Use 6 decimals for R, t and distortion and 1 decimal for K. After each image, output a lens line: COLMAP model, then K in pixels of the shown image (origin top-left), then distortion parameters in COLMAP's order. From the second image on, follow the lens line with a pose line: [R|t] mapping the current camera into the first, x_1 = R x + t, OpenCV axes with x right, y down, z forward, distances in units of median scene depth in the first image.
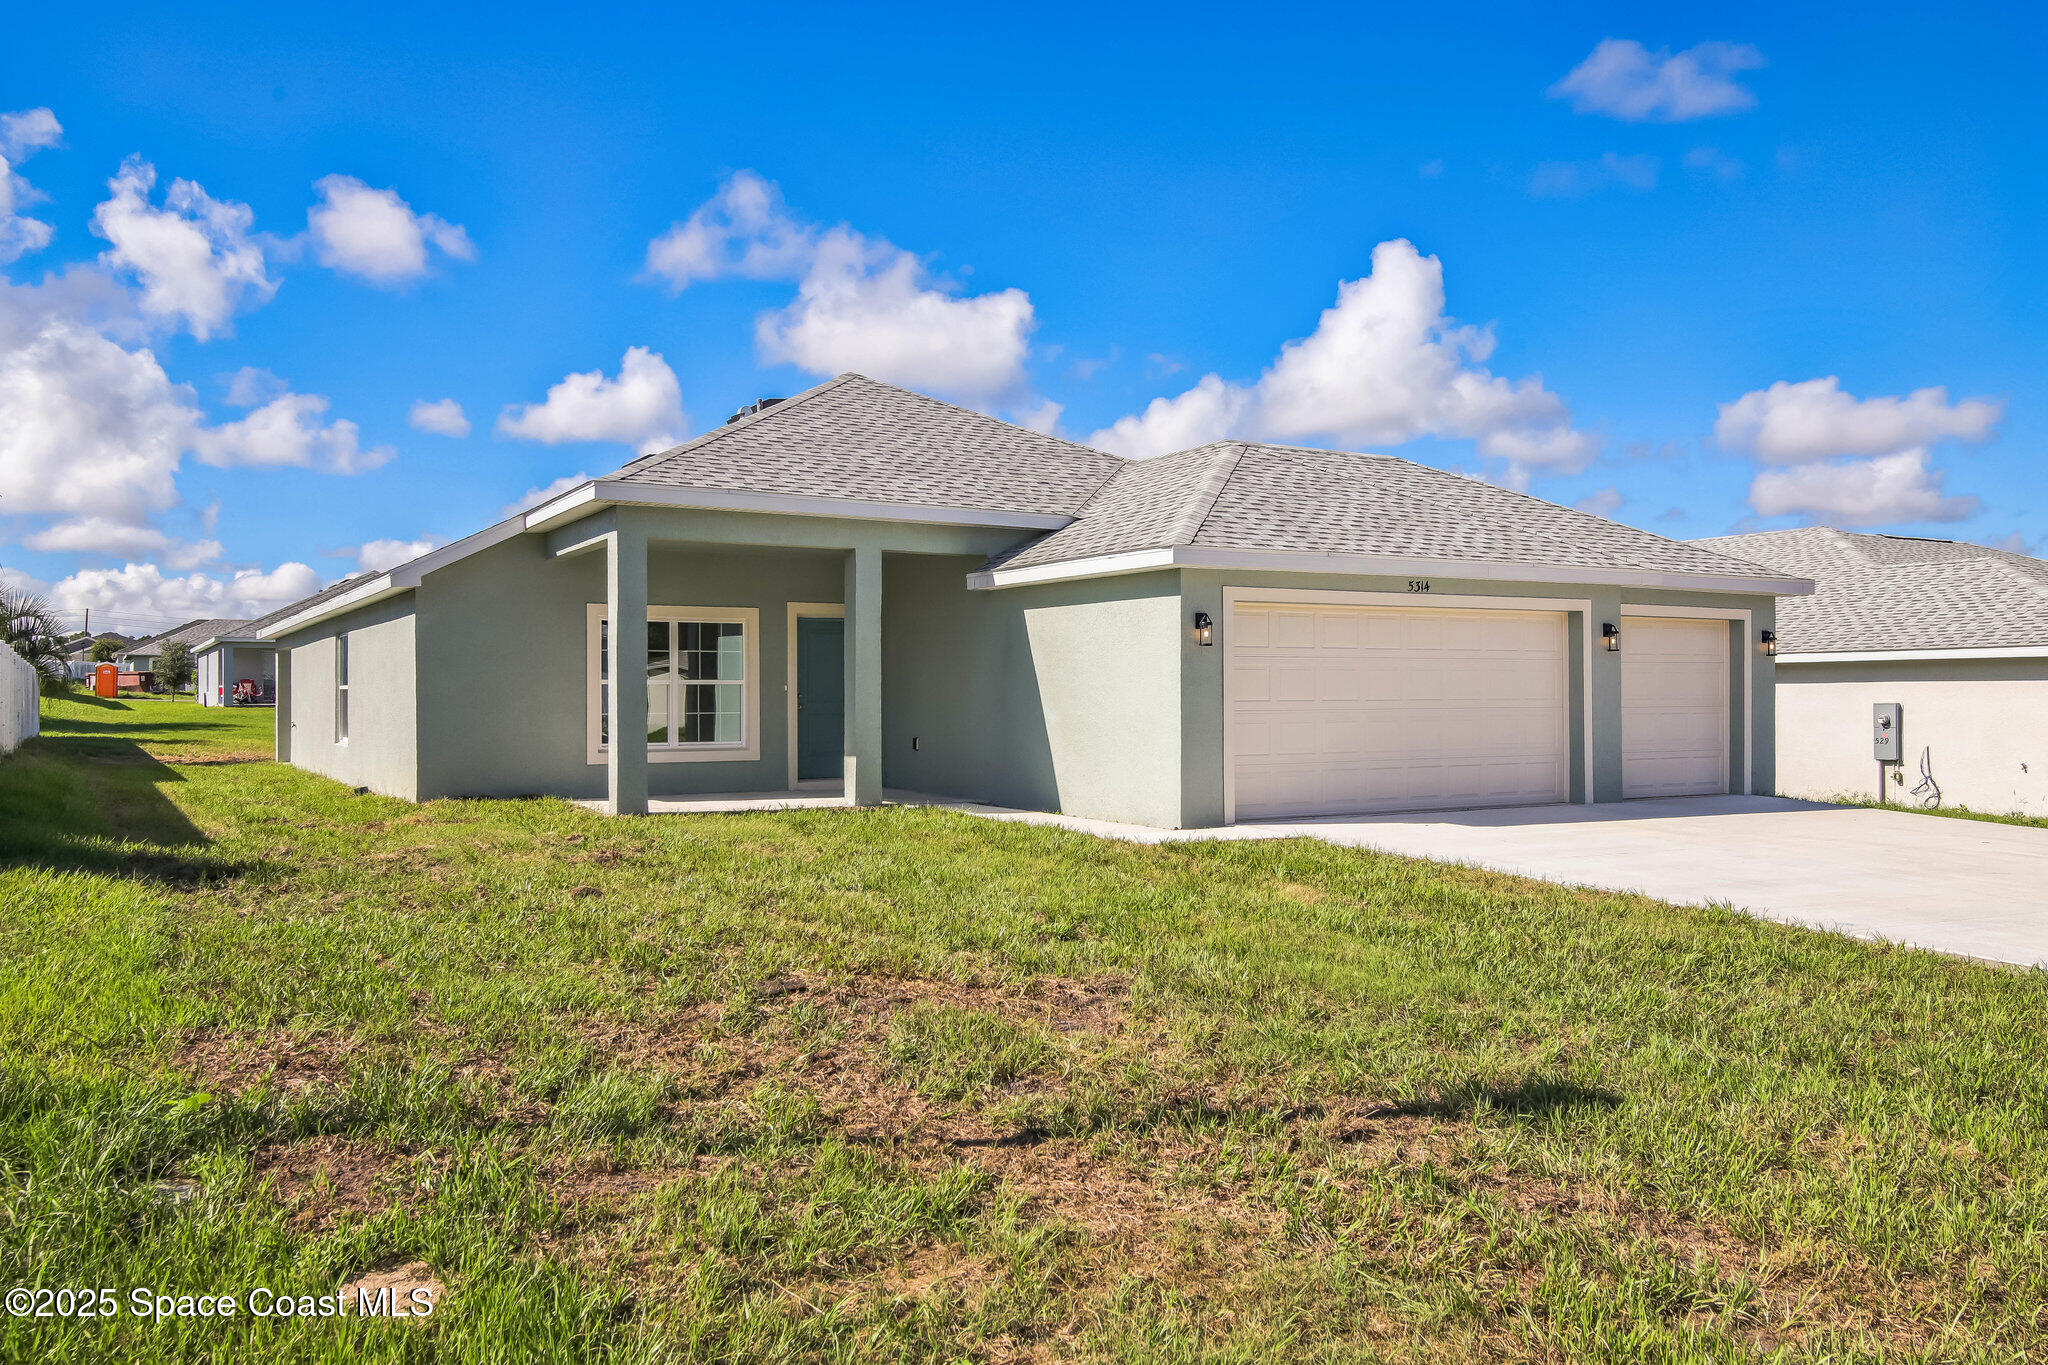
lens RADIAL K [[1641.2, 0, 1023.7], [0, 1641.2, 680.9], [0, 0, 1]] dist [-0.004207, -0.000555]
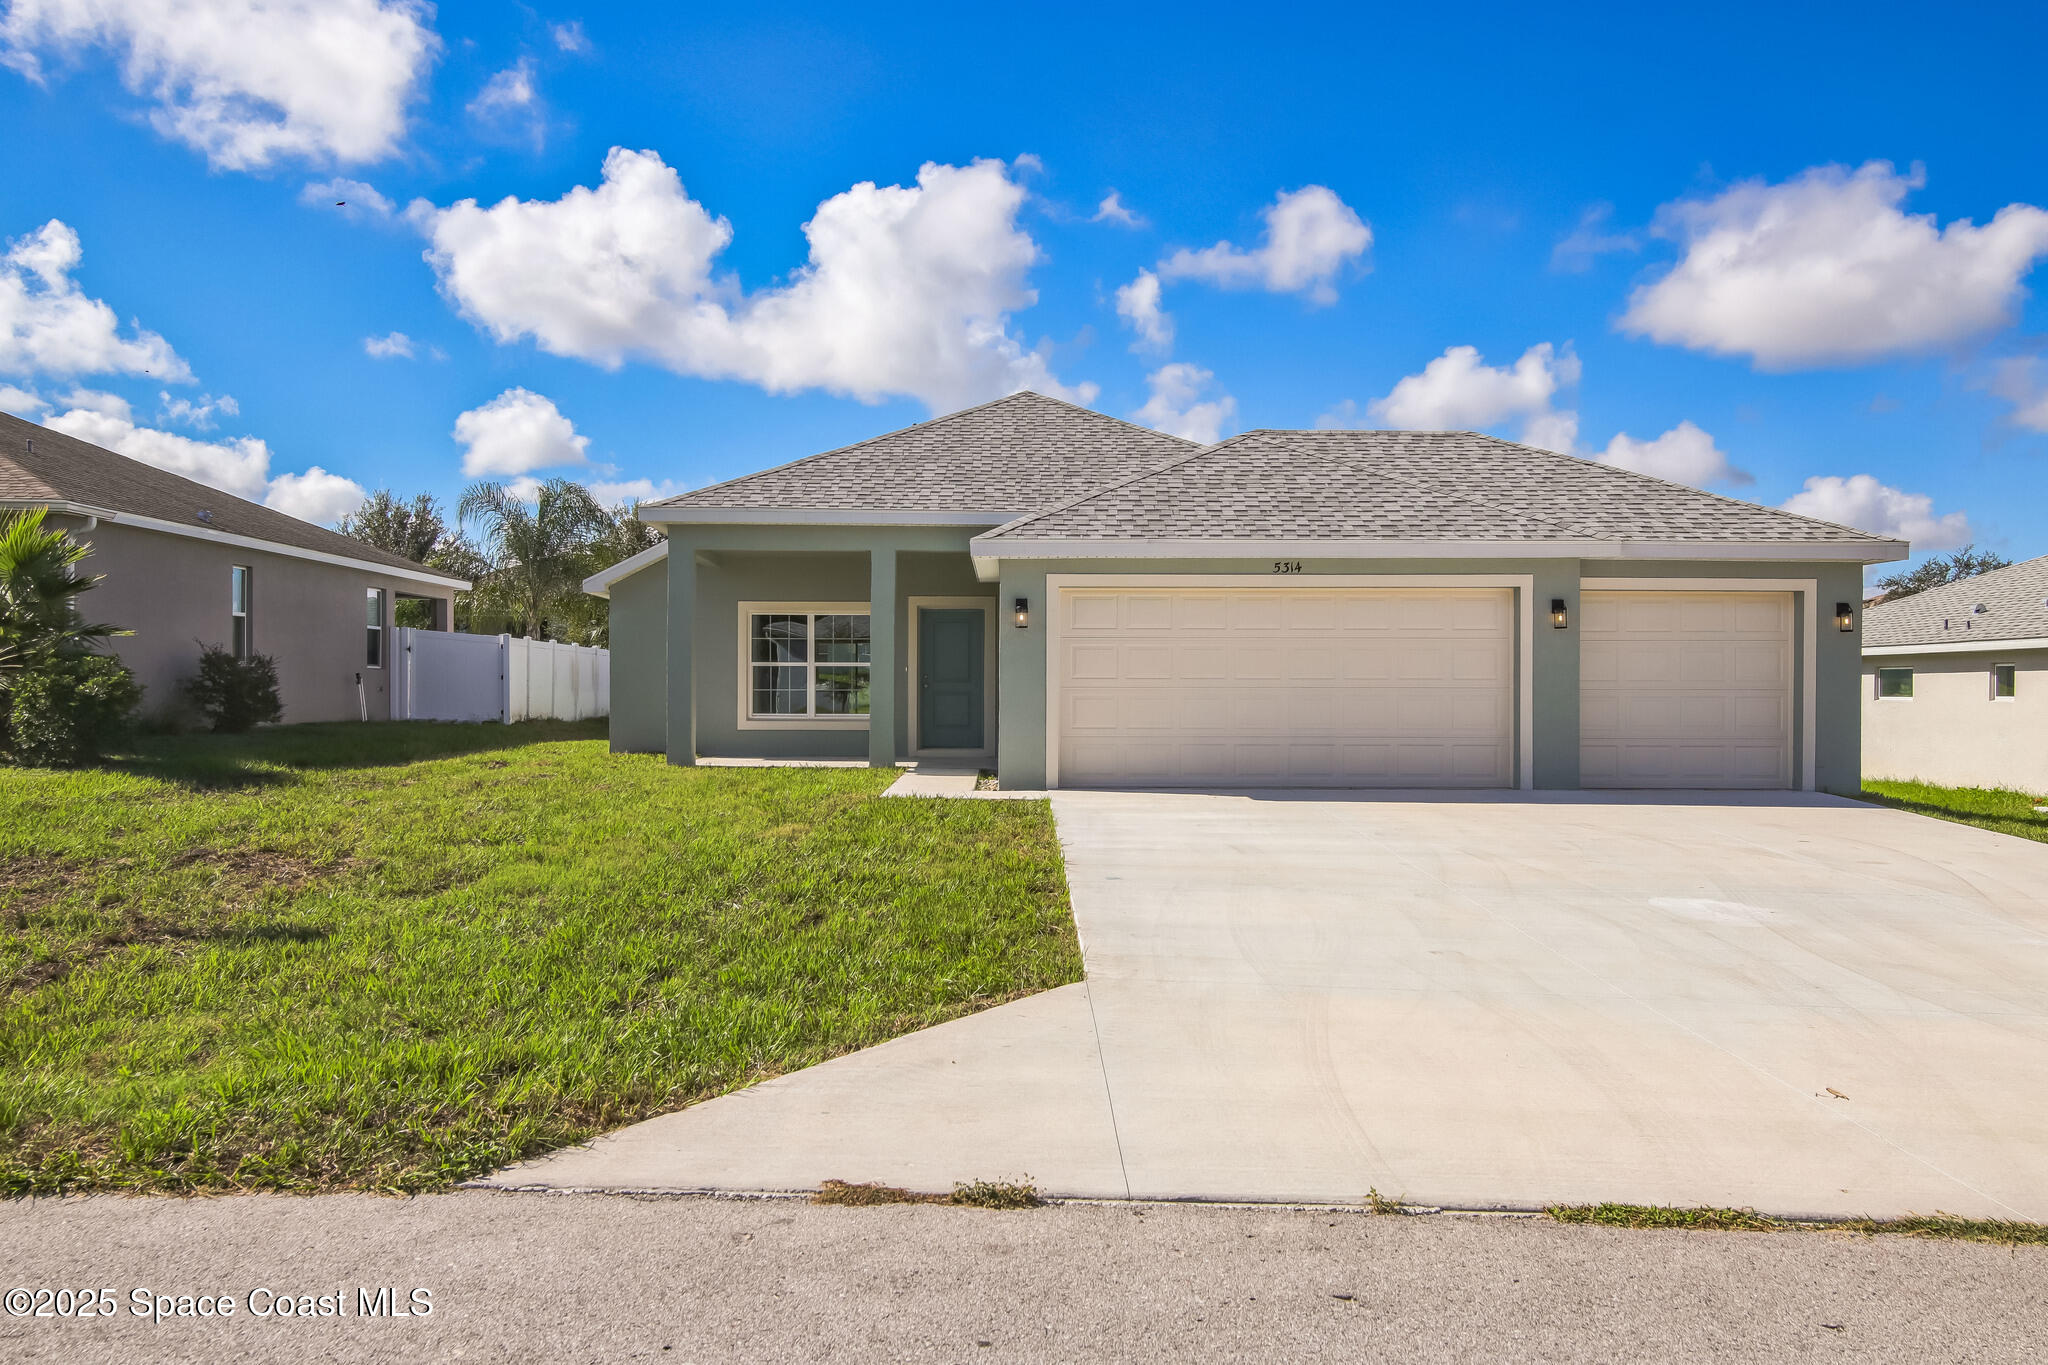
lens RADIAL K [[1641.2, 0, 1022.5], [0, 1641.2, 685.9], [0, 0, 1]] dist [-0.004207, -0.000555]
pose [[0.871039, 0.003891, -0.491198, 0.563709], [-0.001936, 0.999988, 0.004489, 0.011547], [0.491210, -0.002959, 0.871036, 0.021364]]
